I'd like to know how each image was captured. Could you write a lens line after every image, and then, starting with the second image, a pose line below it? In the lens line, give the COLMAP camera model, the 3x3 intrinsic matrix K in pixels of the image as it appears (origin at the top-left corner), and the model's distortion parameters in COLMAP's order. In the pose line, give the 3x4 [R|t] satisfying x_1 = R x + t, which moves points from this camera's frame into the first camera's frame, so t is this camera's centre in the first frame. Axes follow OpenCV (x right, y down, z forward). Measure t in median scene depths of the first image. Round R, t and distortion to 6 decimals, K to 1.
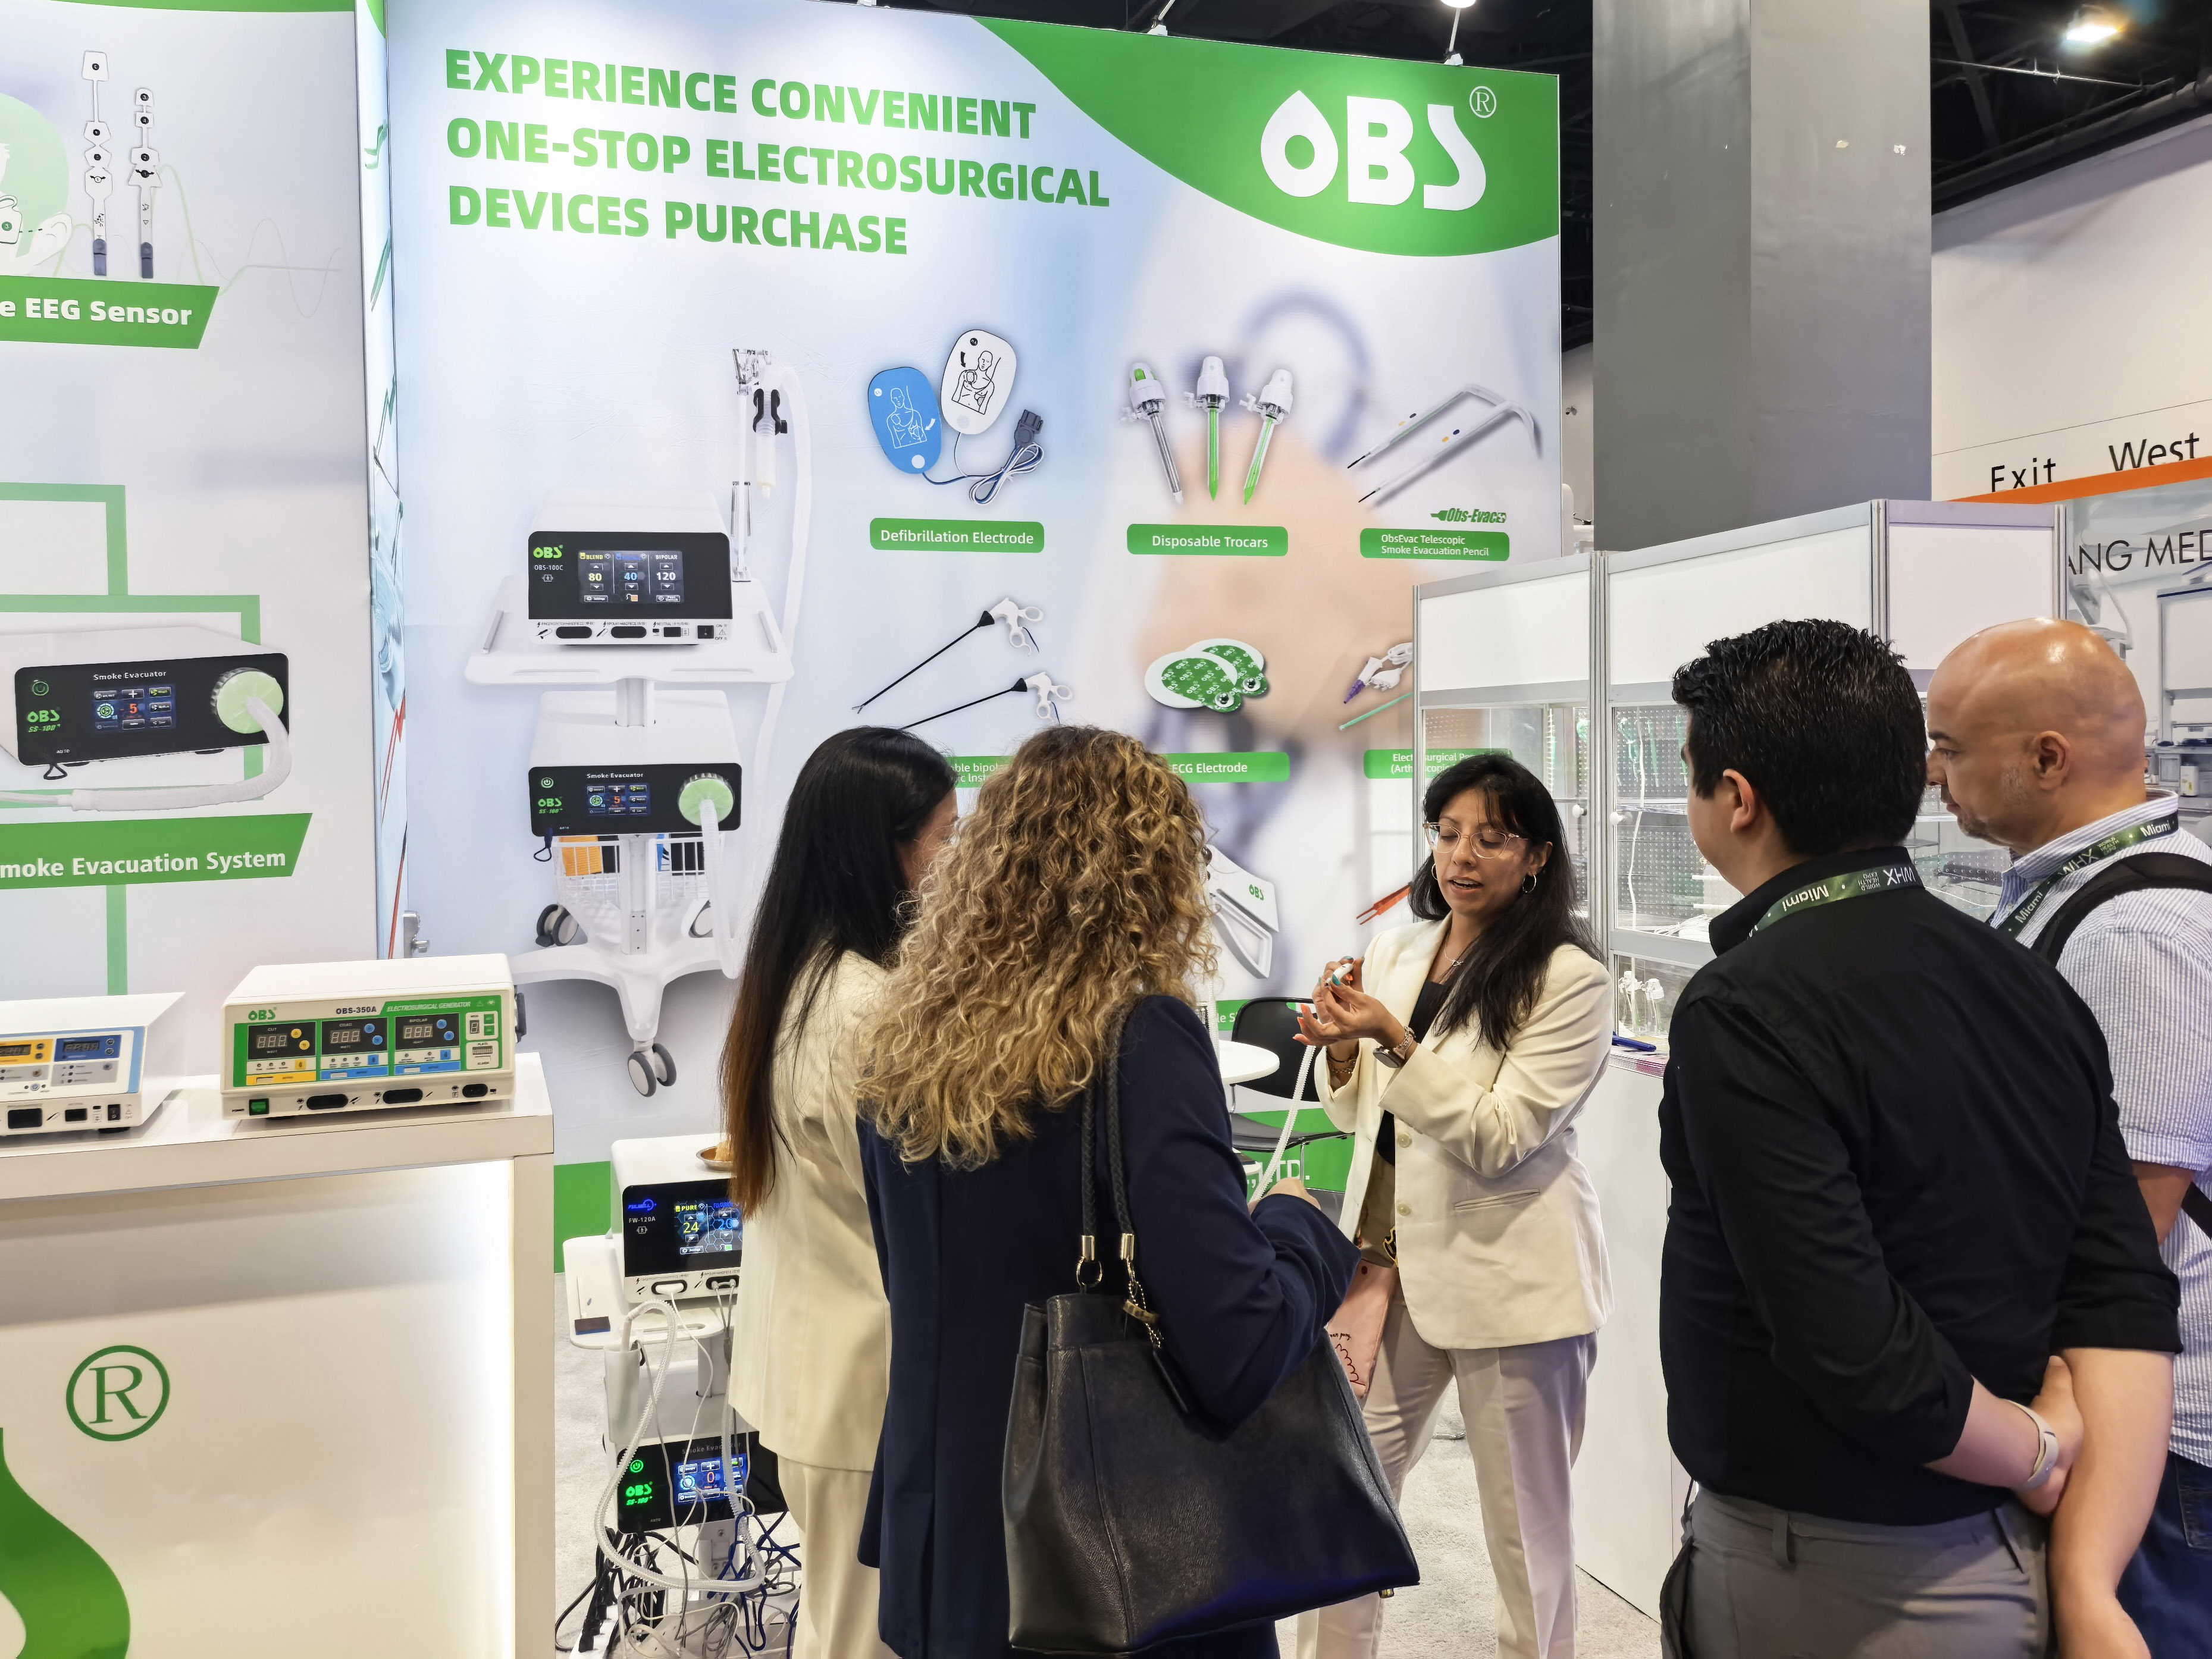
lens RADIAL K [[1776.6, 0, 1101.3], [0, 1776.6, 781.4], [0, 0, 1]] dist [0.096579, -0.101762]
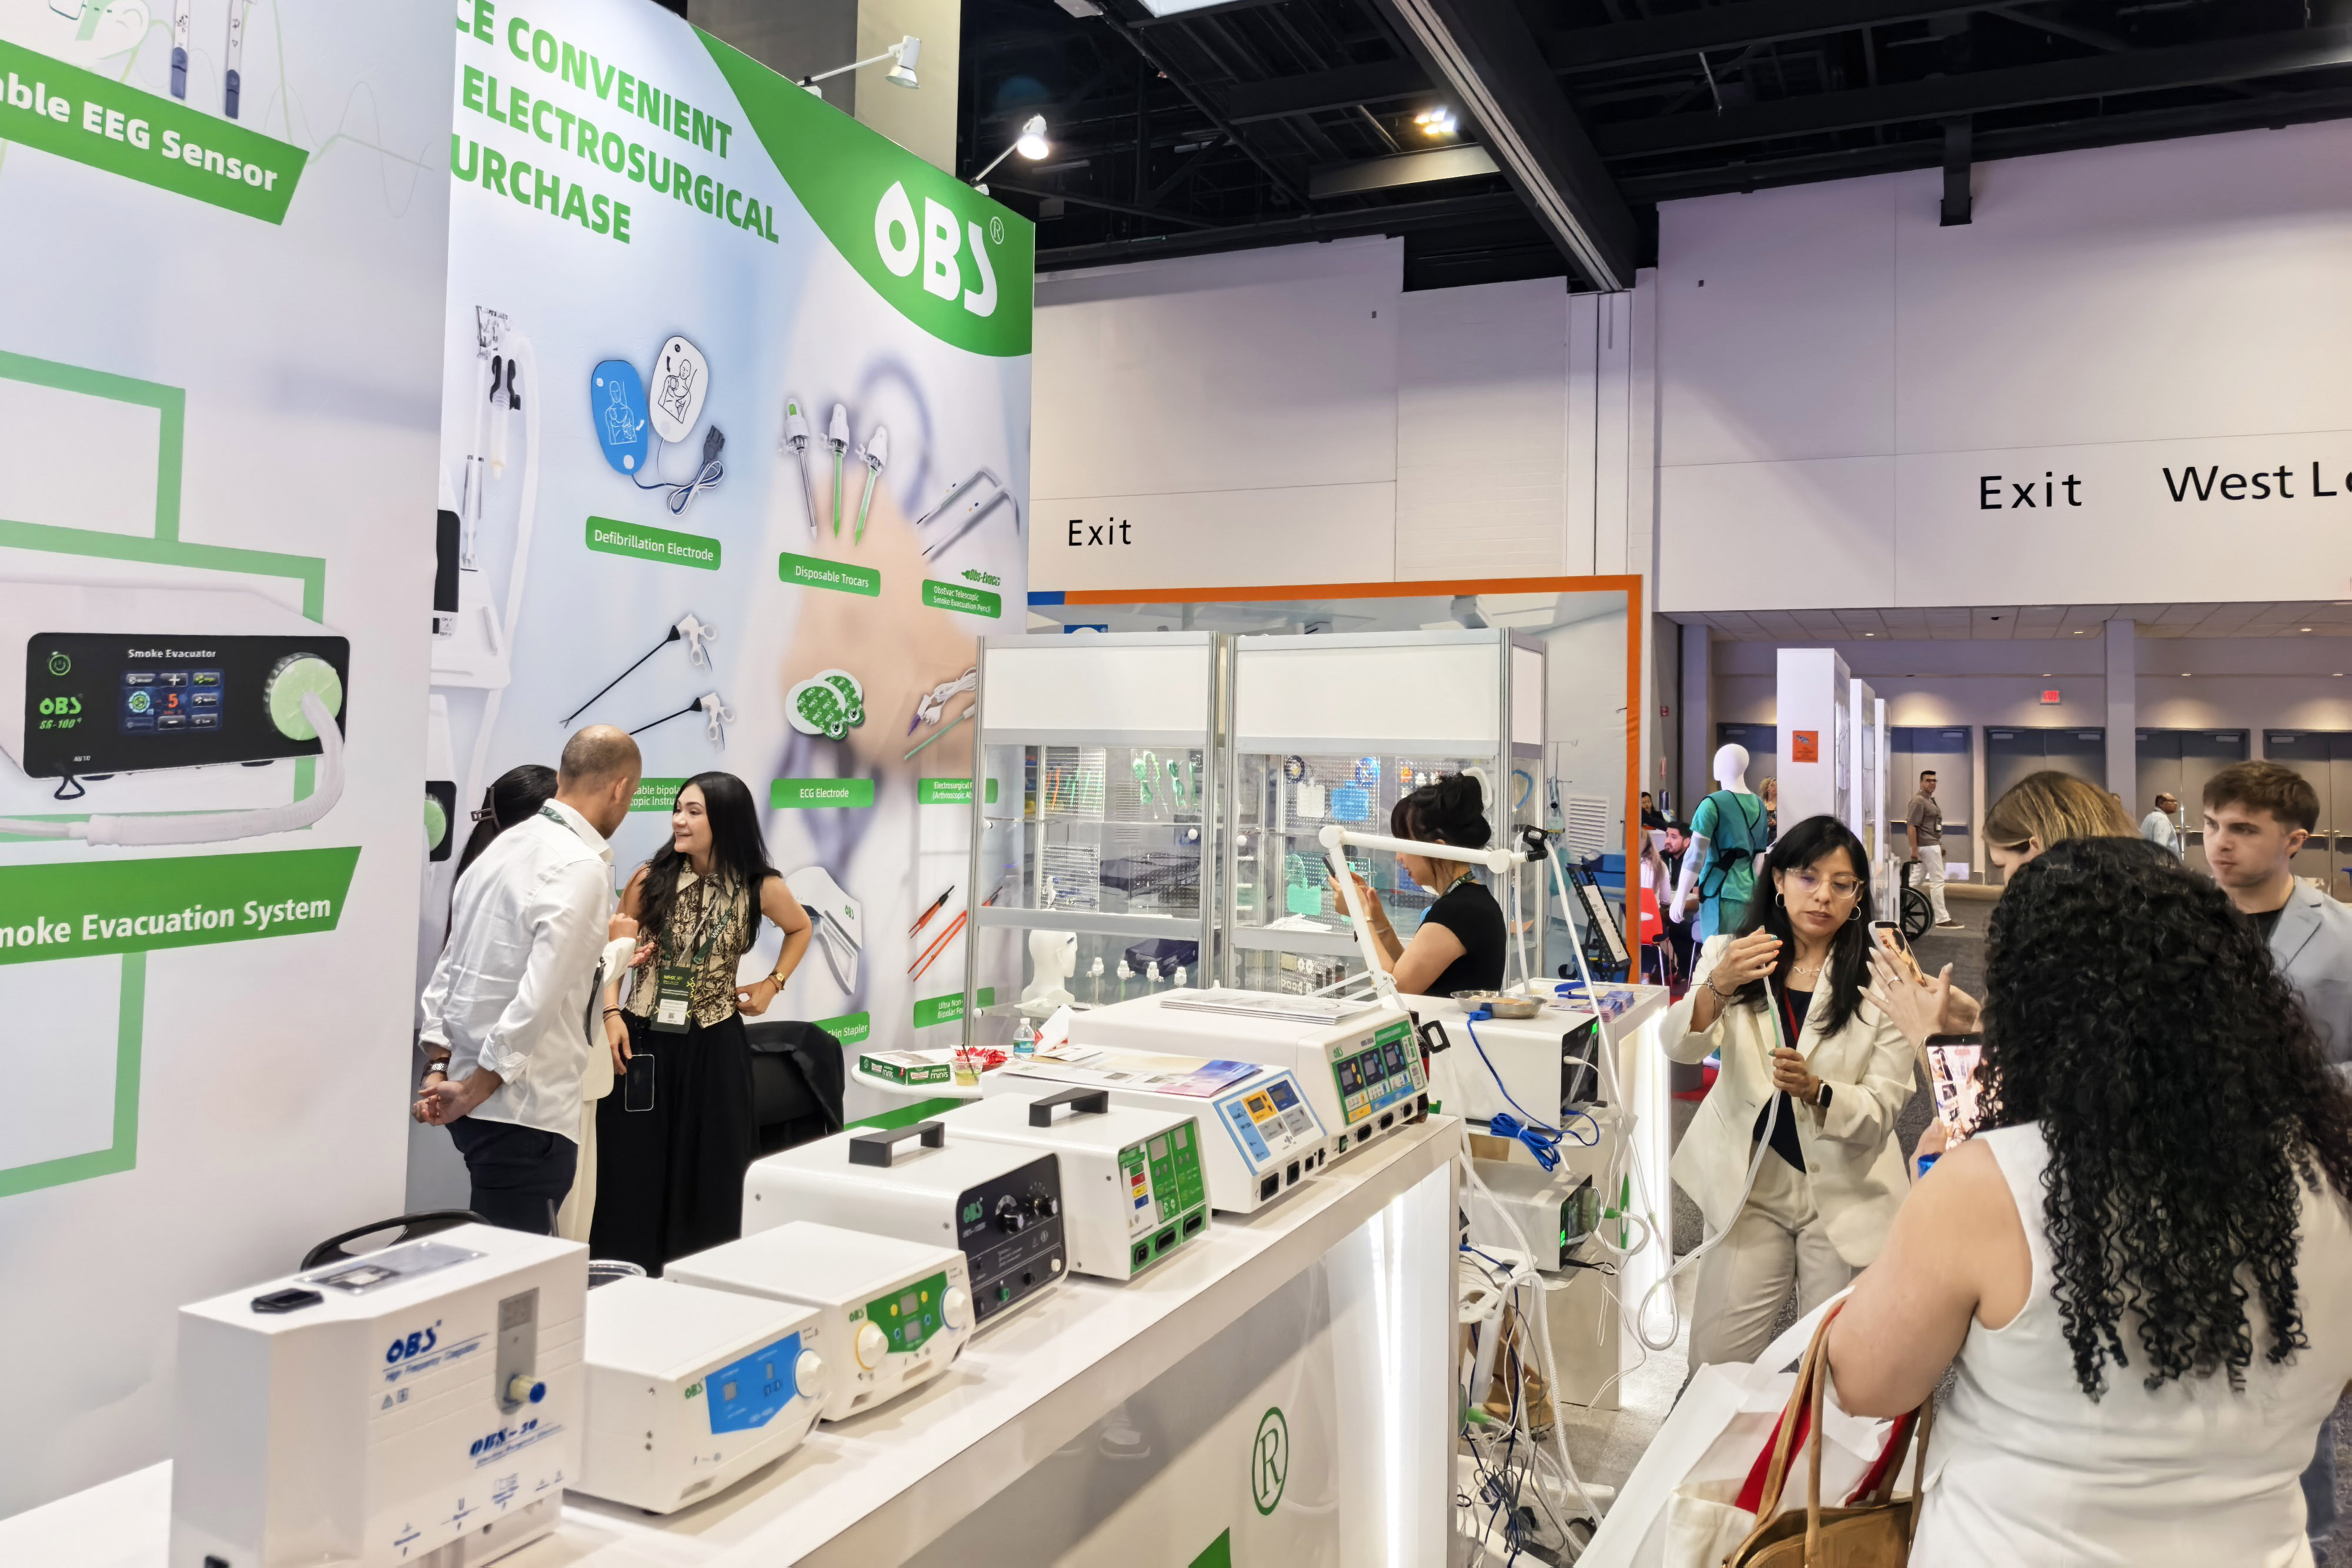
lens RADIAL K [[1681.8, 0, 1180.7], [0, 1681.8, 687.2], [0, 0, 1]] dist [0.118290, -0.114428]
pose [[0.685209, 0.064426, 0.725491, -0.548465], [-0.019502, 0.997346, -0.070148, -0.004088], [-0.728085, 0.033918, 0.684647, 0.180253]]
